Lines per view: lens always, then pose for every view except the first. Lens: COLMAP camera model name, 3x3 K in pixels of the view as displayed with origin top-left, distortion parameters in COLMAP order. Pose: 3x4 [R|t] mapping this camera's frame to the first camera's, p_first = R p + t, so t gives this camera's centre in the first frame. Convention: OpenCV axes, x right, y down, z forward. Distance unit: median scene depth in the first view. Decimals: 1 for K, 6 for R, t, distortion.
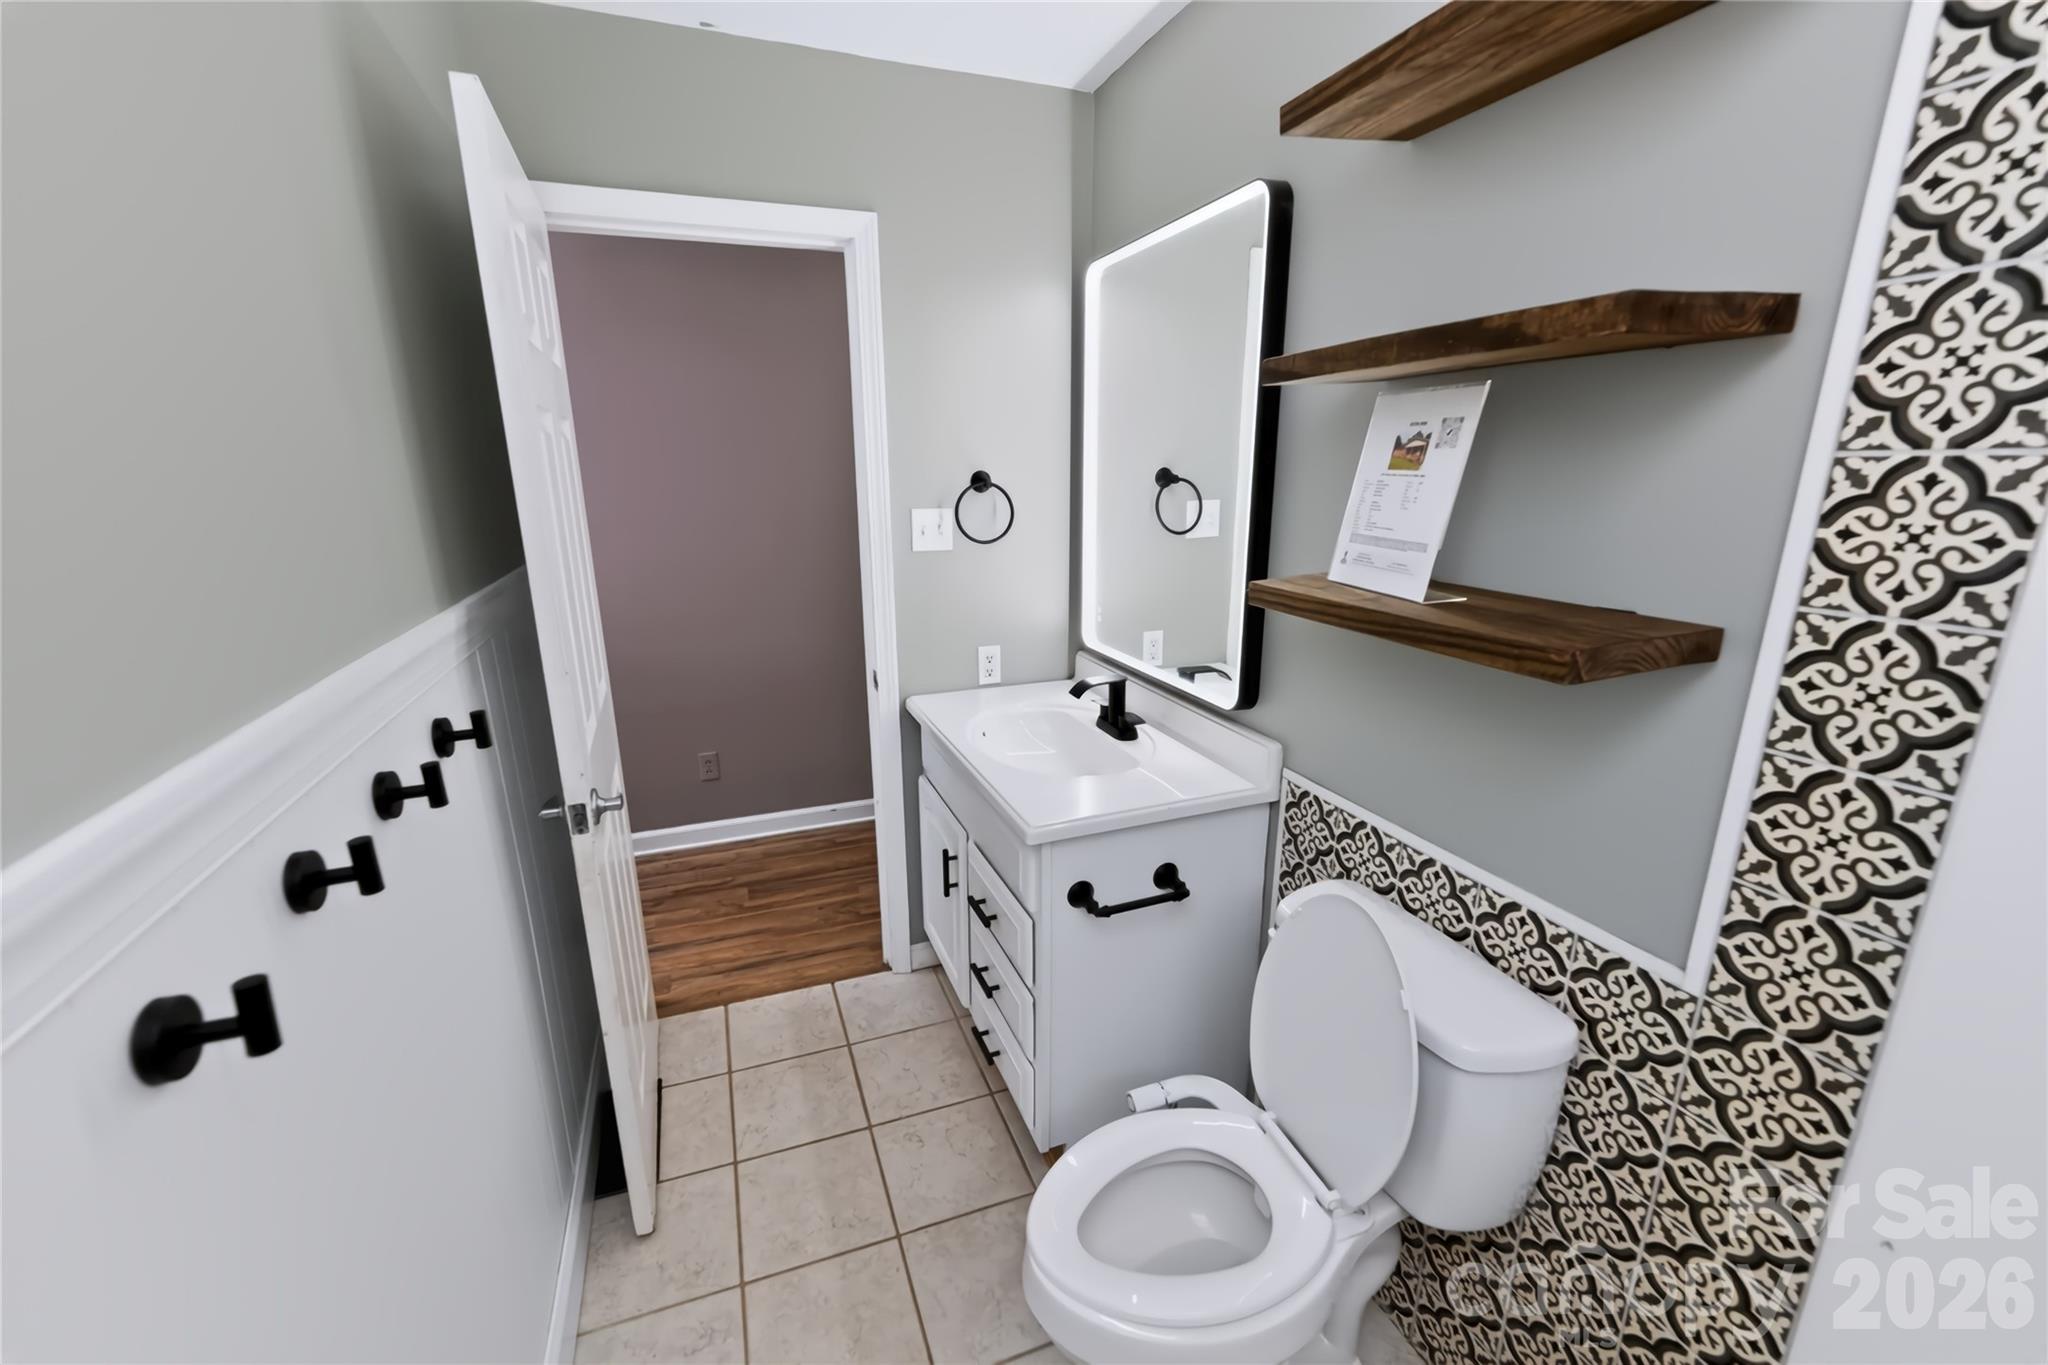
lens RADIAL K [[827.6, 0, 1011.3], [0, 827.6, 687.8], [0, 0, 1]] dist [0.006283, -0.004017]
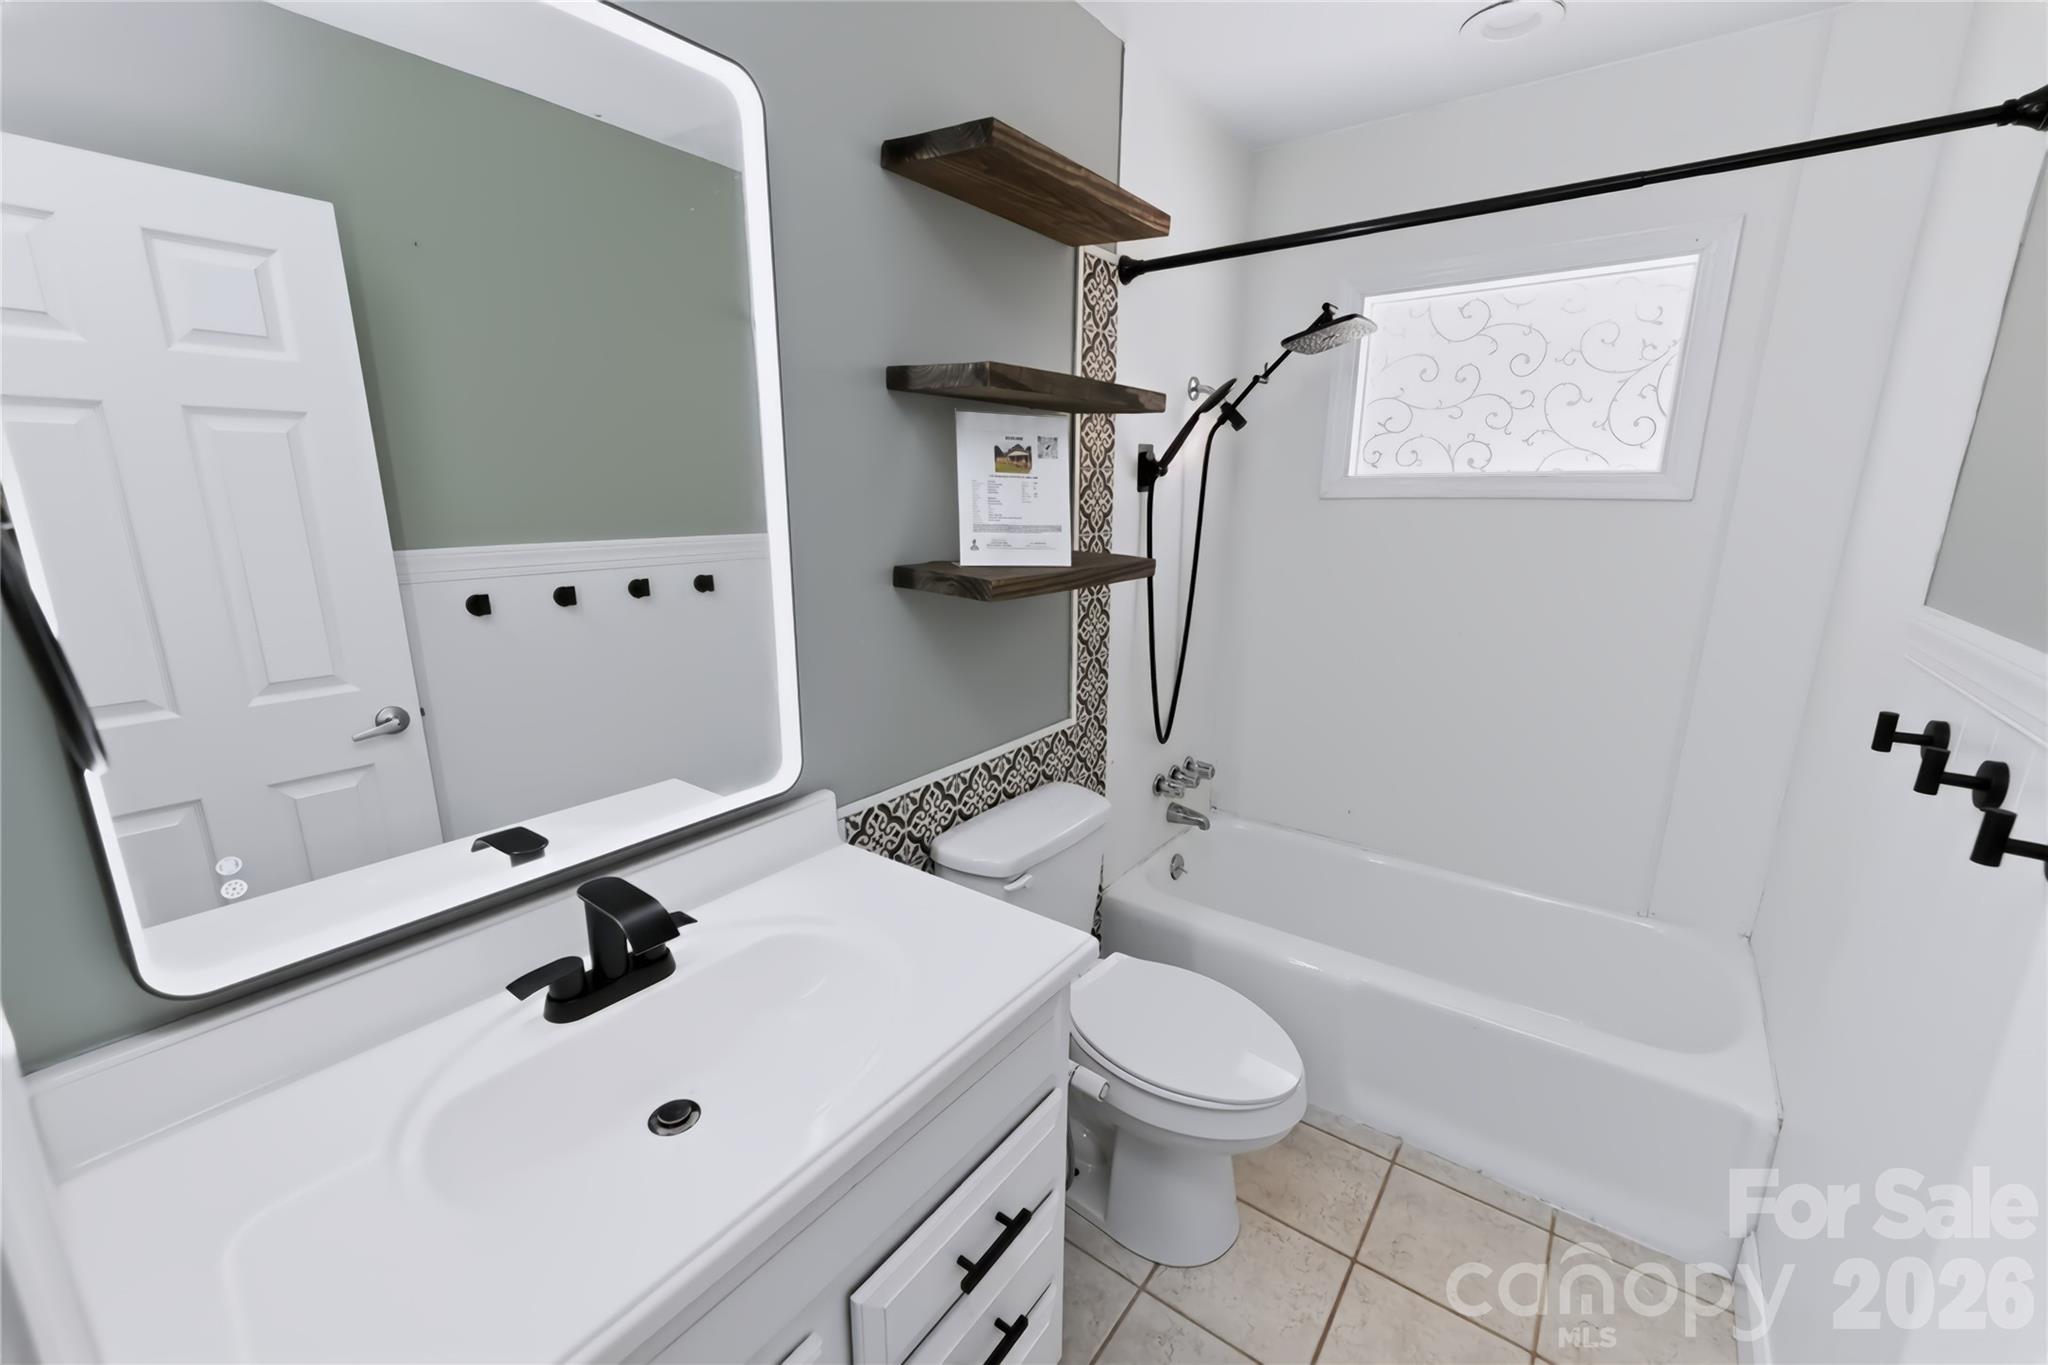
lens RADIAL K [[827.6, 0, 1011.3], [0, 827.6, 687.8], [0, 0, 1]] dist [0.006283, -0.004017]
pose [[-0.538432, -0.190607, 0.820829, -0.663098], [0.224179, 0.906579, 0.357572, -0.416860], [-0.812302, 0.376541, -0.445401, 1.689592]]
